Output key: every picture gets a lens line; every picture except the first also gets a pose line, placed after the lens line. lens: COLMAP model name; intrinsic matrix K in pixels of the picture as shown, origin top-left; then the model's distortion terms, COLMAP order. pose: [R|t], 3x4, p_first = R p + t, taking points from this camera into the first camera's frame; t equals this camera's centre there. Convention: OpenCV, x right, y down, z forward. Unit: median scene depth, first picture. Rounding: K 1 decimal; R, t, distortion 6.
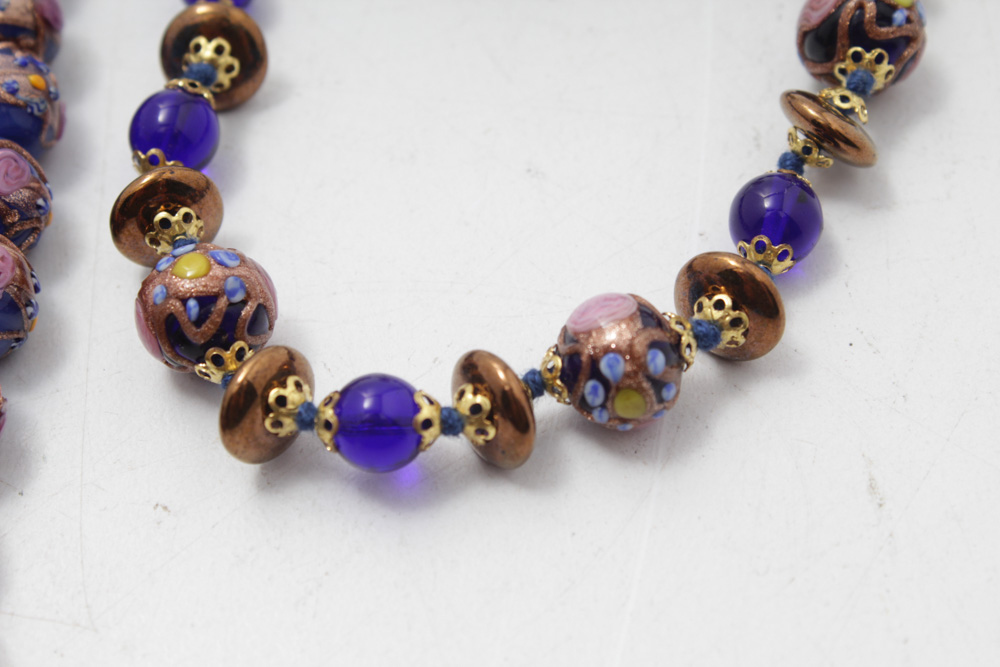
lens RADIAL K [[2158.7, 0, 500.0], [0, 2158.7, 333.5], [0, 0, 1]] dist [-0.005867, 0.443911]
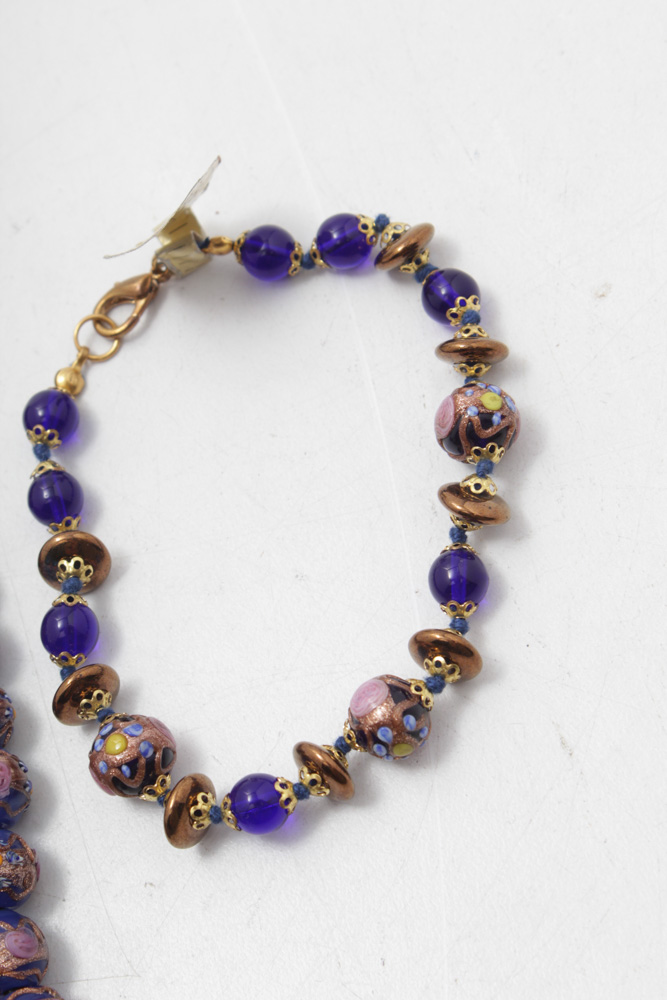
lens RADIAL K [[2158.7, 0, 333.5], [0, 2158.7, 500.0], [0, 0, 1]] dist [-0.005867, 0.443911]
pose [[0.947228, -0.314459, -0.062252, 0.165614], [0.320540, 0.926870, 0.195361, -0.459141], [-0.003733, -0.205006, 0.978754, -0.525407]]
